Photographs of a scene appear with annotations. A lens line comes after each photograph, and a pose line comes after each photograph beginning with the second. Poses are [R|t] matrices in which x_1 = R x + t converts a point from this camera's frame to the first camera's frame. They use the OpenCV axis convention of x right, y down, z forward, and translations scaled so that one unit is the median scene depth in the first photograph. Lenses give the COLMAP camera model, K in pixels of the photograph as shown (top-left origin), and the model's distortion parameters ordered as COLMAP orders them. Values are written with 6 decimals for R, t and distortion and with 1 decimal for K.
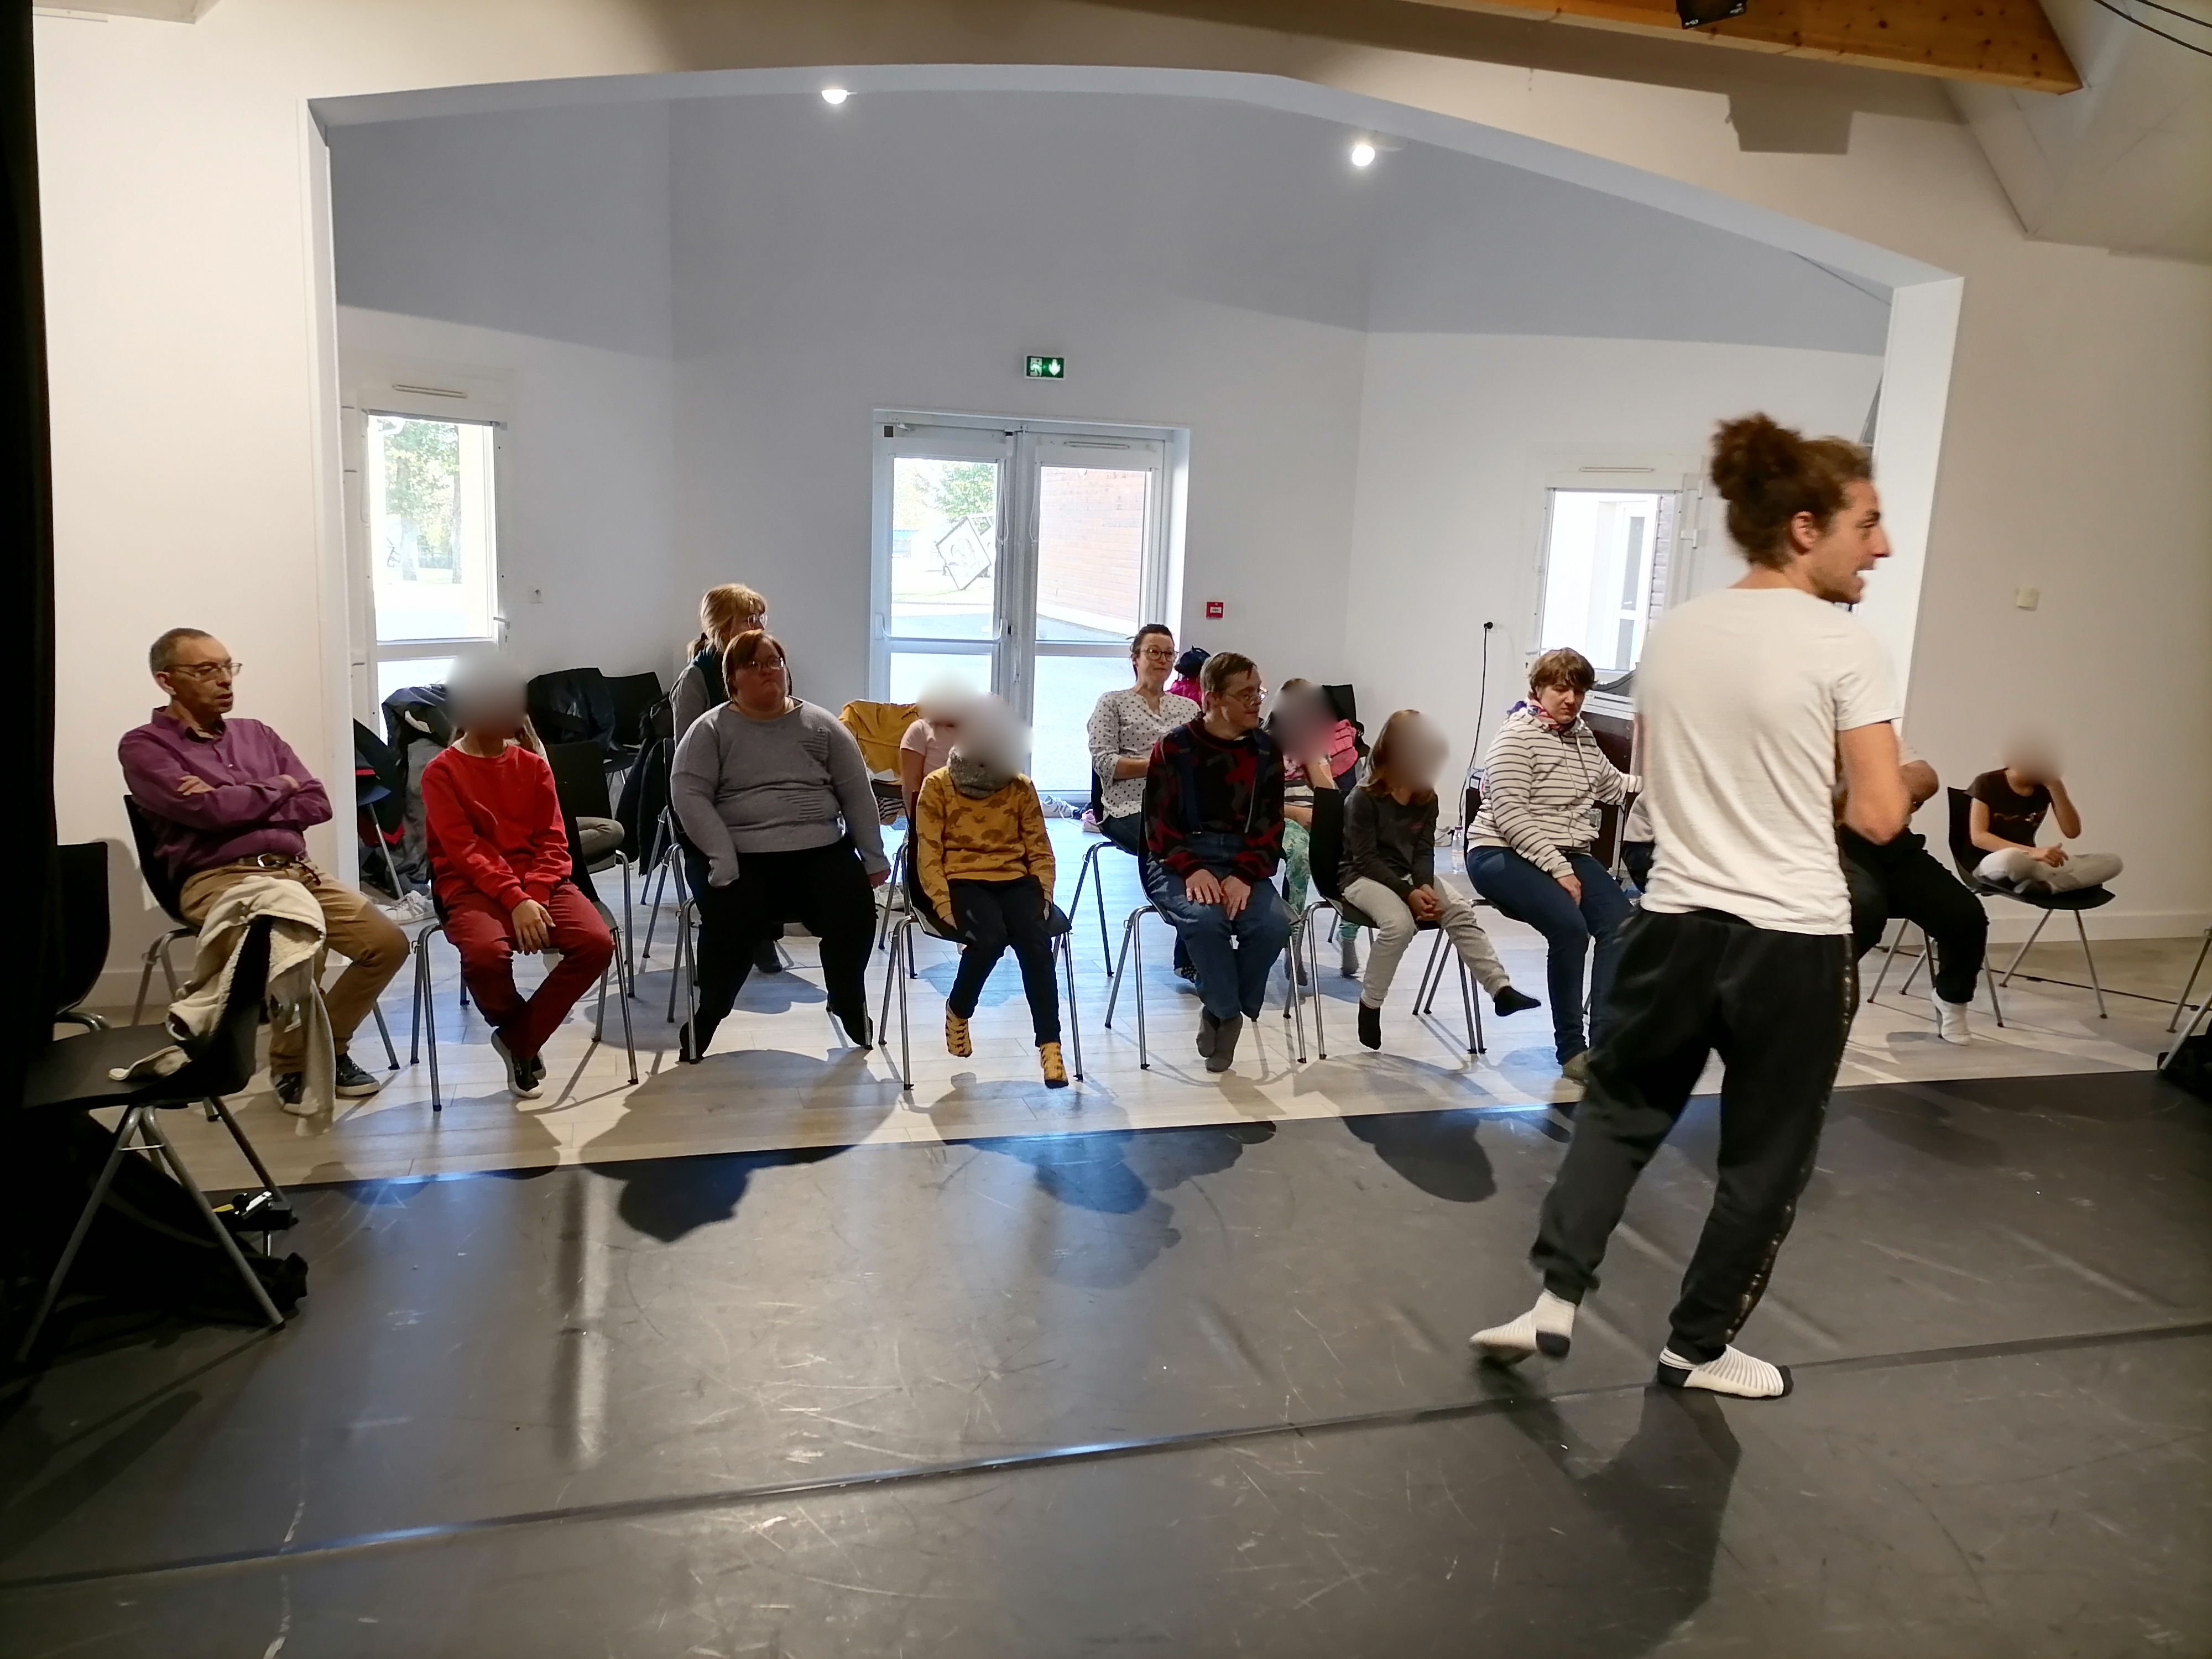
lens RADIAL K [[1663.3, 0, 1097.6], [0, 1663.3, 826.6], [0, 0, 1]] dist [0.042017, -0.015898]
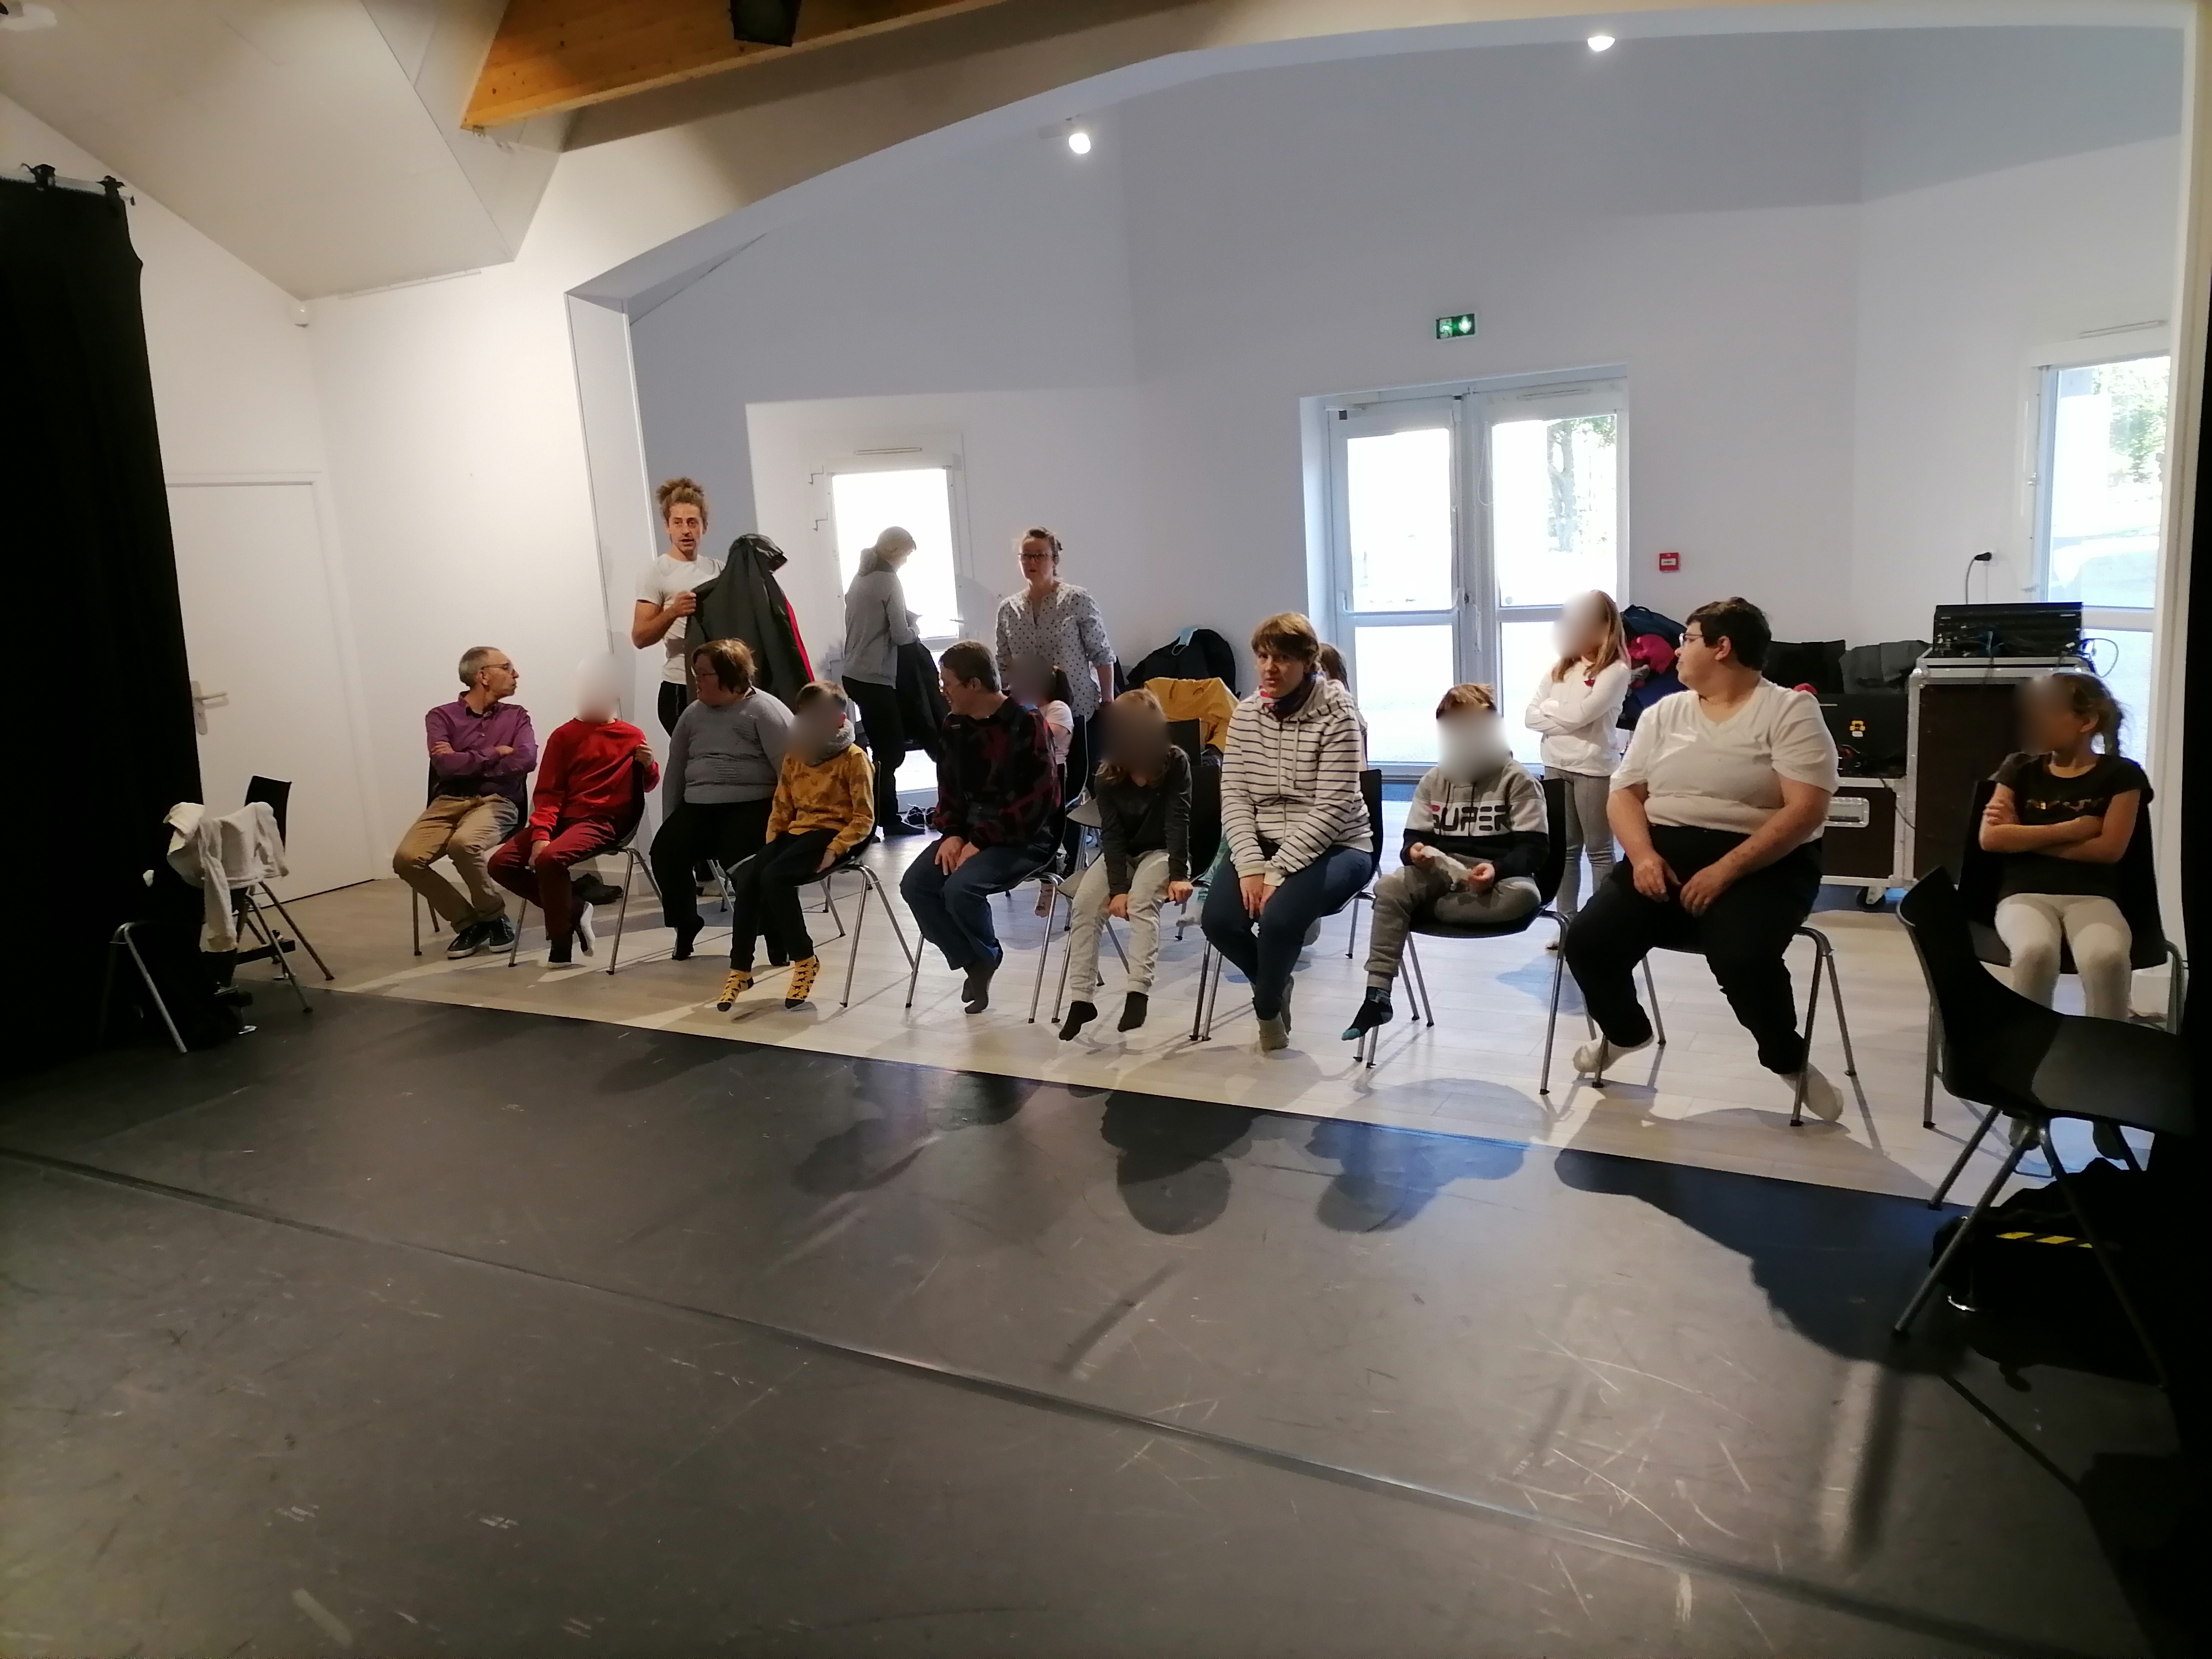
lens RADIAL K [[1663.3, 0, 1100.3], [0, 1663.3, 828.2], [0, 0, 1]] dist [0.042017, -0.015898]
pose [[0.686202, 0.043691, -0.726098, 0.532154], [-0.028009, 0.999041, 0.033644, -0.010740], [0.726872, -0.002749, 0.686768, 0.177127]]
